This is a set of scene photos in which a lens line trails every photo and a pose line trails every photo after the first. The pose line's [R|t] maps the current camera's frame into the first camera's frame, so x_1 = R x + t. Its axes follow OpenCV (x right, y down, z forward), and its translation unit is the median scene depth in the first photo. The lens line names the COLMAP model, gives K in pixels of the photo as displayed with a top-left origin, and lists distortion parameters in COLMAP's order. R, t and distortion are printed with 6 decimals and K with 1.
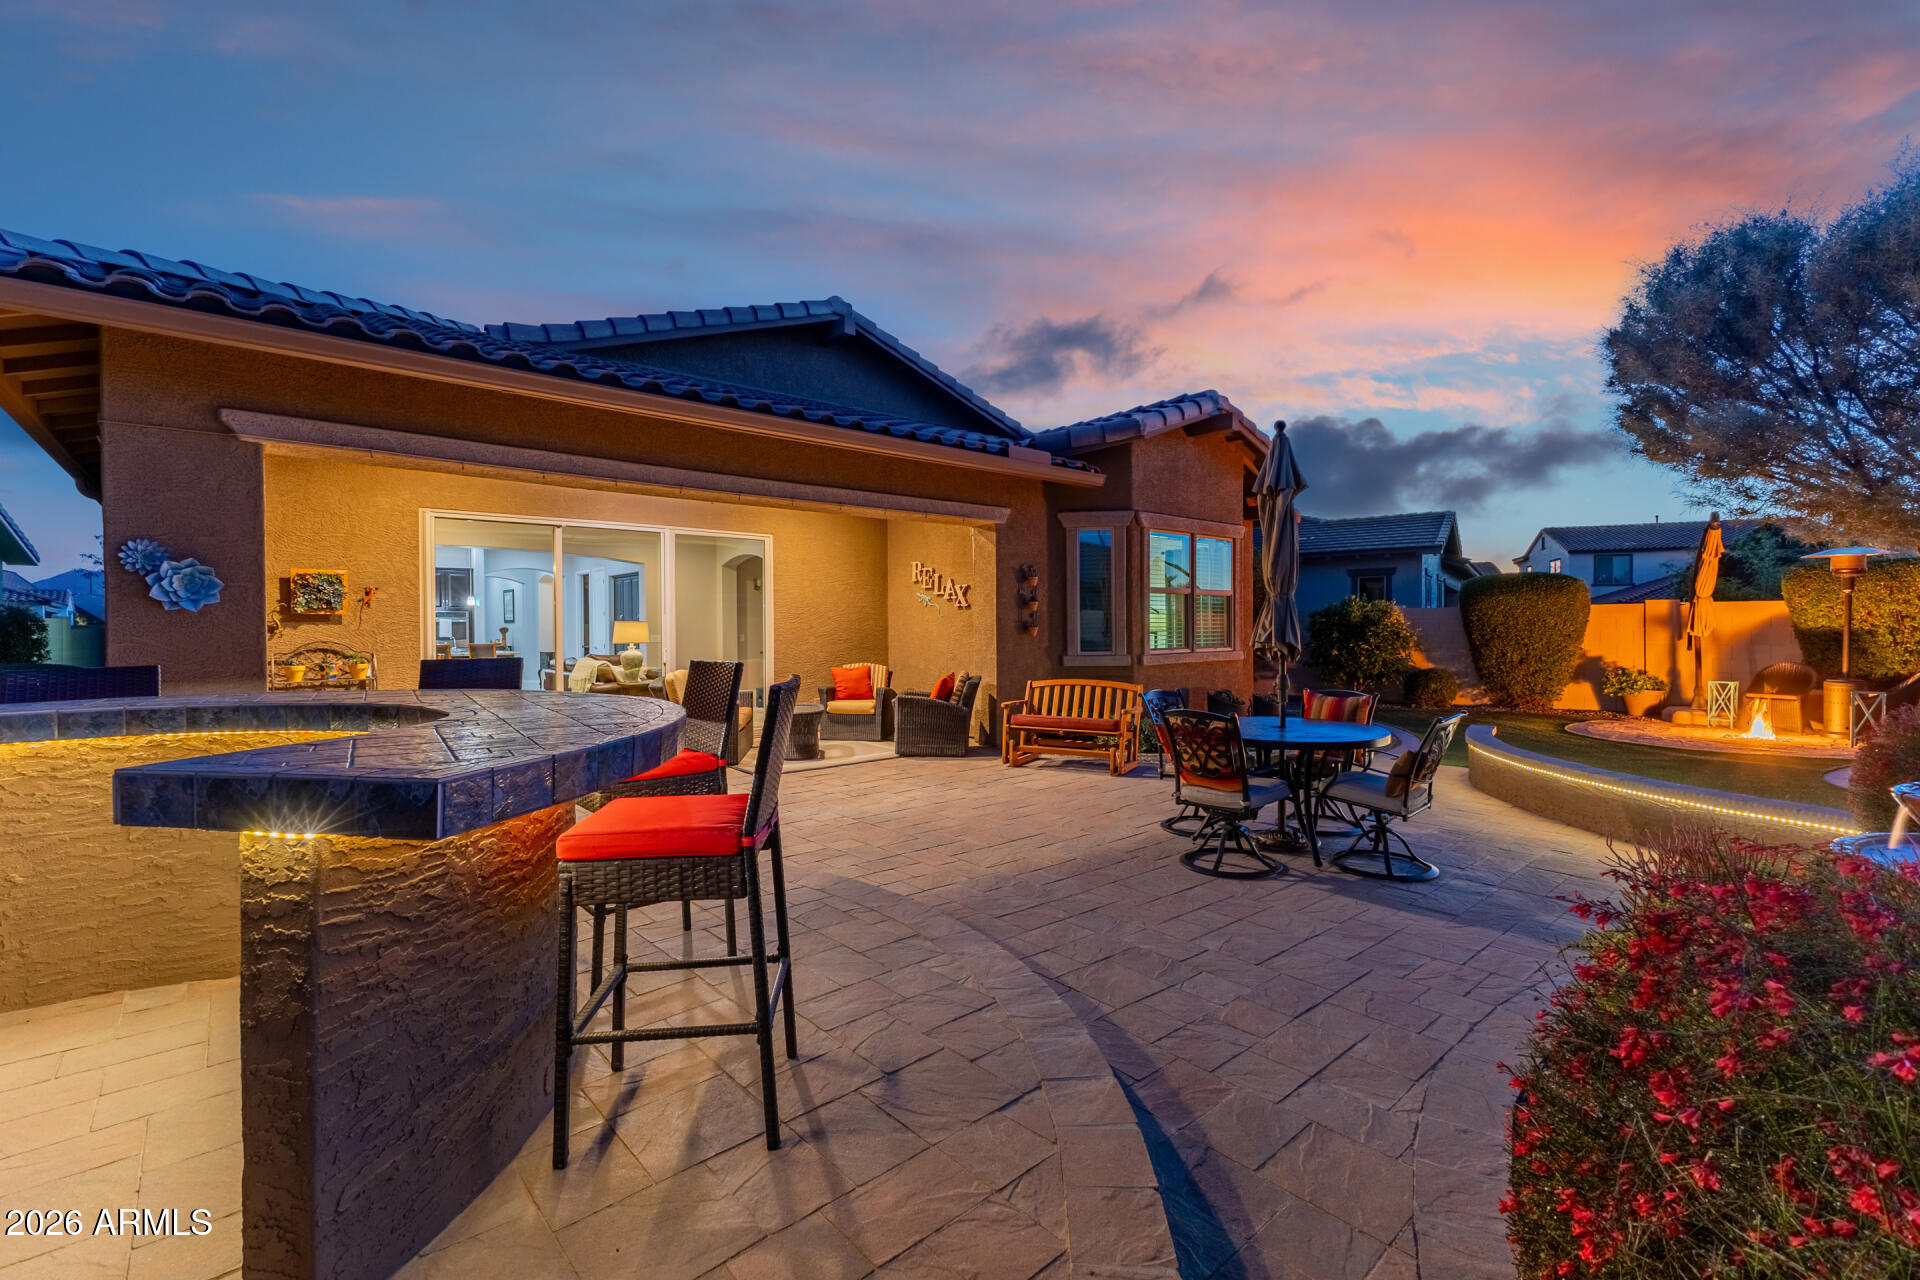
lens RADIAL K [[821.5, 0, 963.7], [0, 821.5, 628.8], [0, 0, 1]] dist [0.009602, -0.002350]
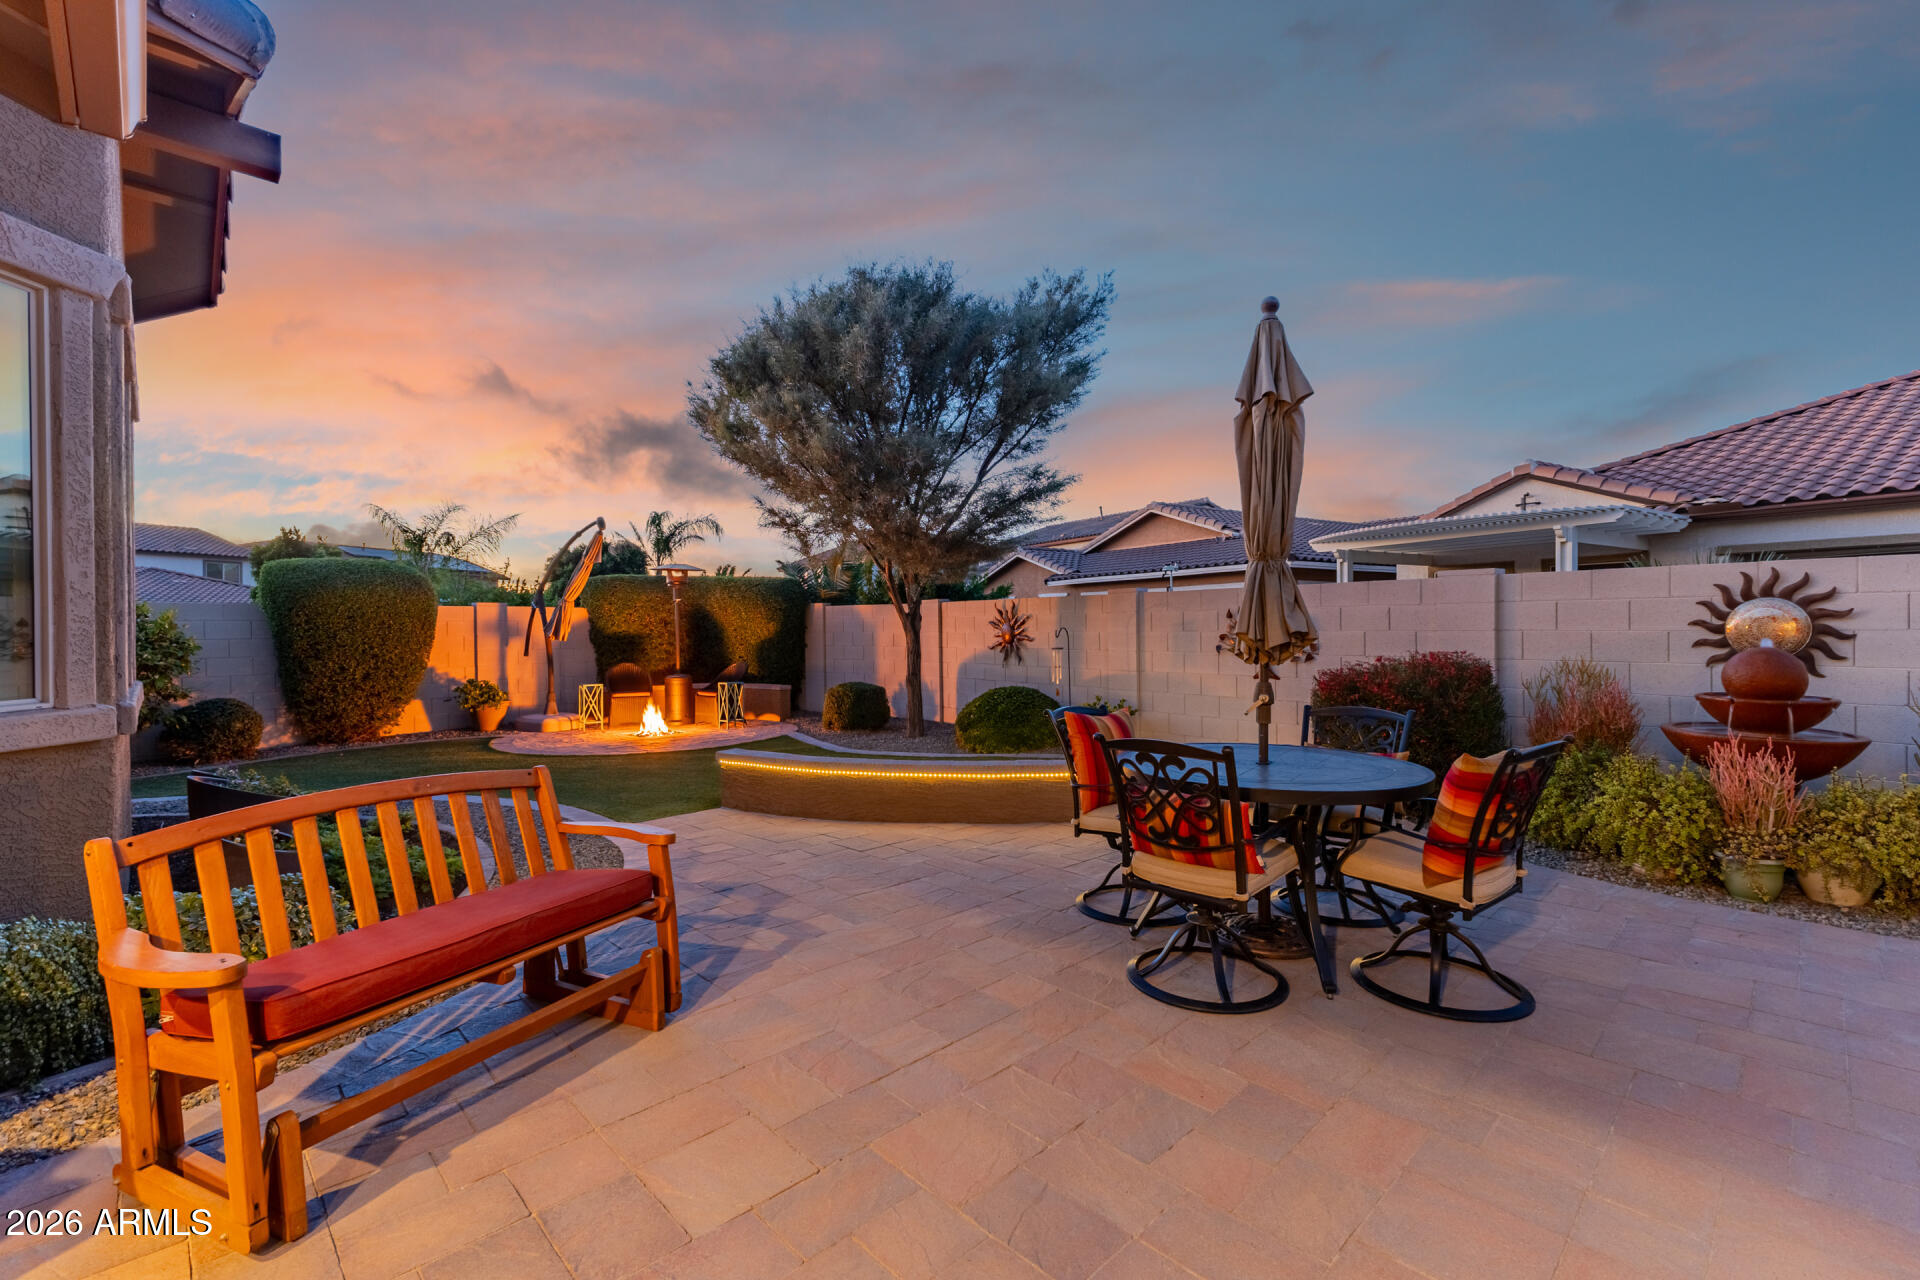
lens RADIAL K [[821.5, 0, 953.8], [0, 821.5, 630.8], [0, 0, 1]] dist [0.009602, -0.002350]
pose [[-0.051737, 0.007007, 0.998636, -0.094082], [0.015597, 0.999859, -0.006208, 0.008906], [-0.998539, 0.015255, -0.051839, 0.477817]]
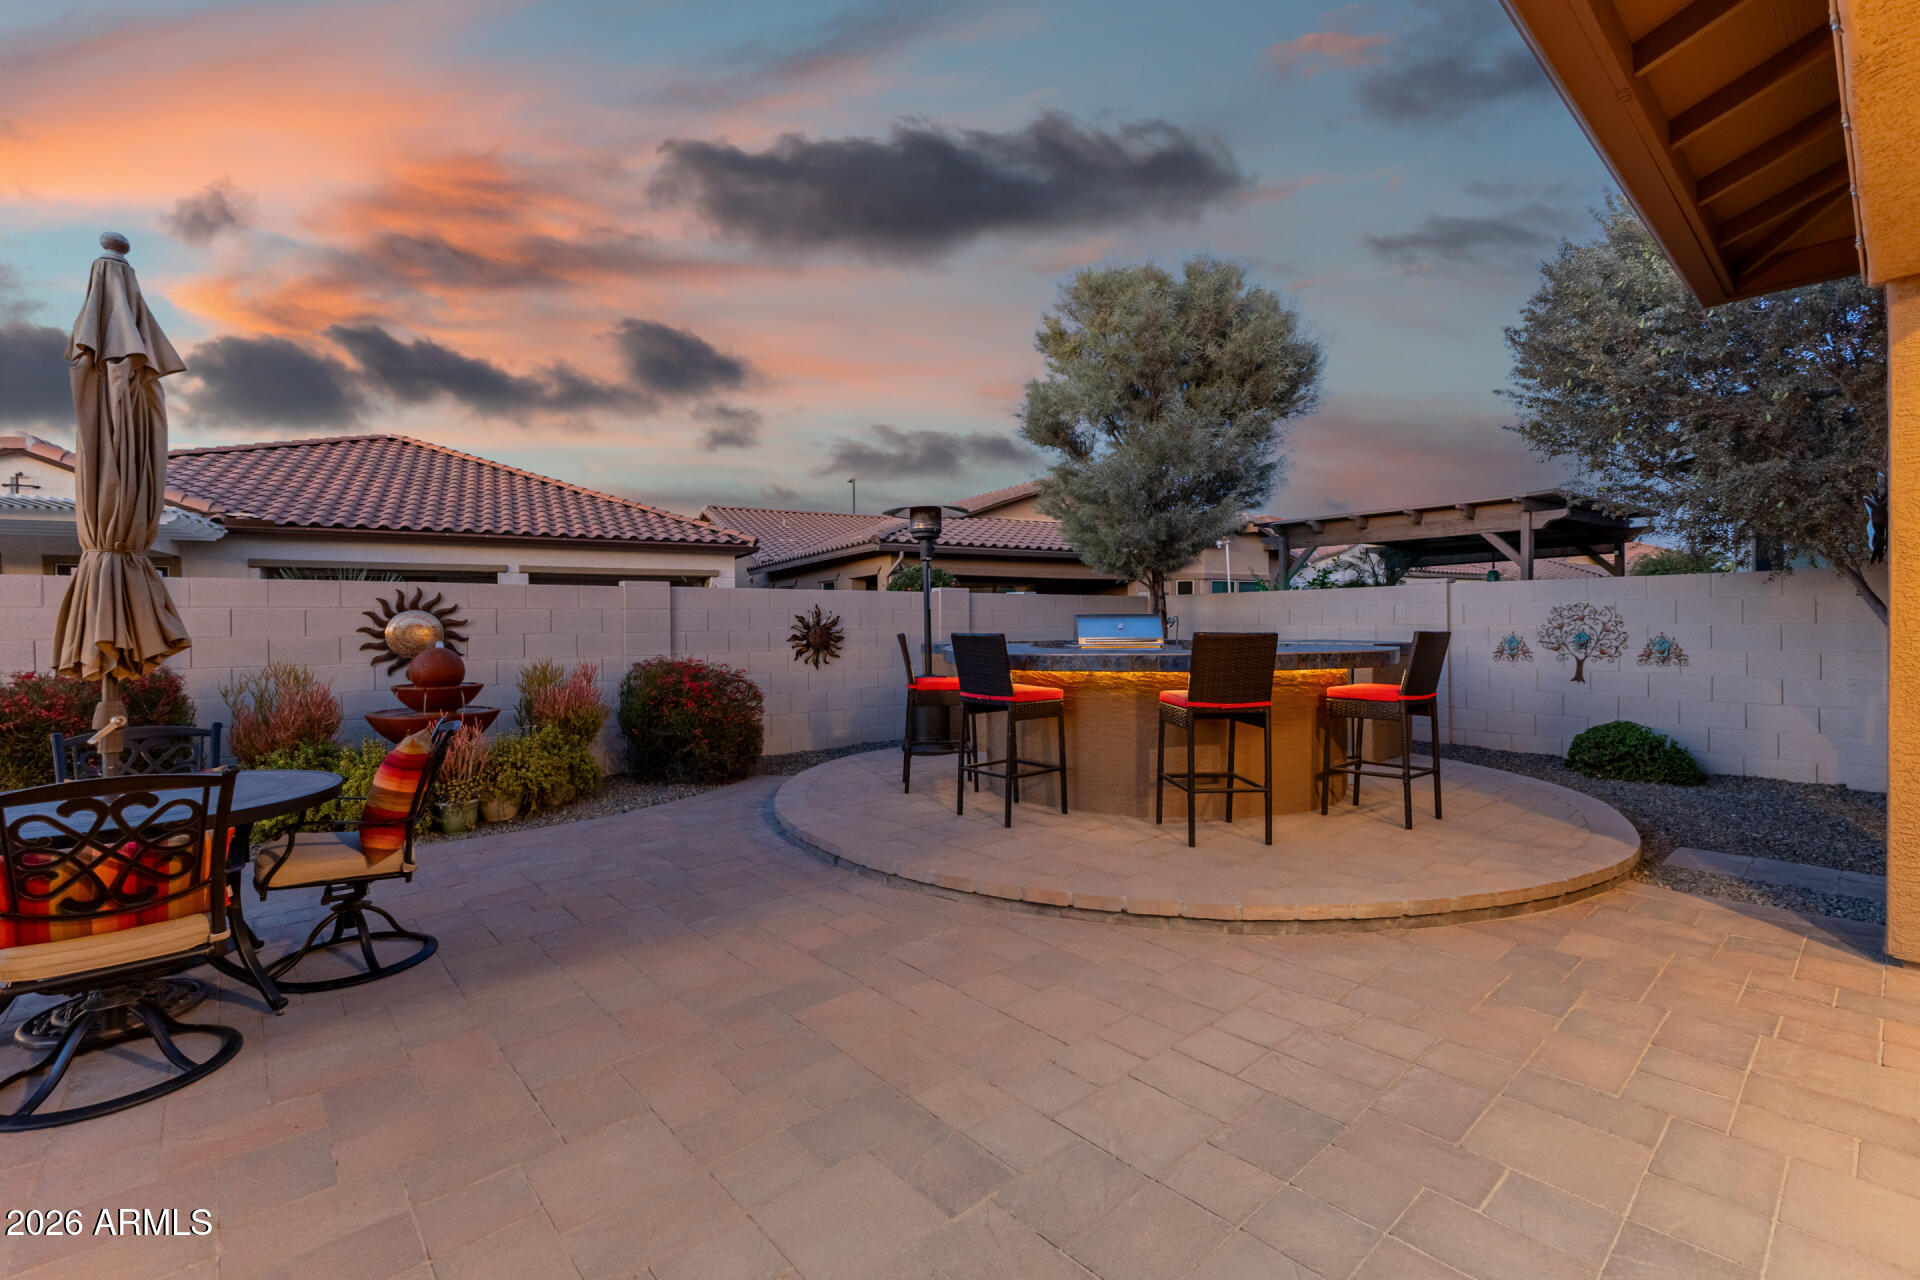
lens RADIAL K [[821.5, 0, 968.1], [0, 821.5, 623.7], [0, 0, 1]] dist [0.009602, -0.002350]
pose [[-0.999746, 0.017042, -0.014755, -0.060059], [0.016942, 0.999833, 0.006884, 0.007420], [0.014870, 0.006632, -0.999867, 0.573532]]
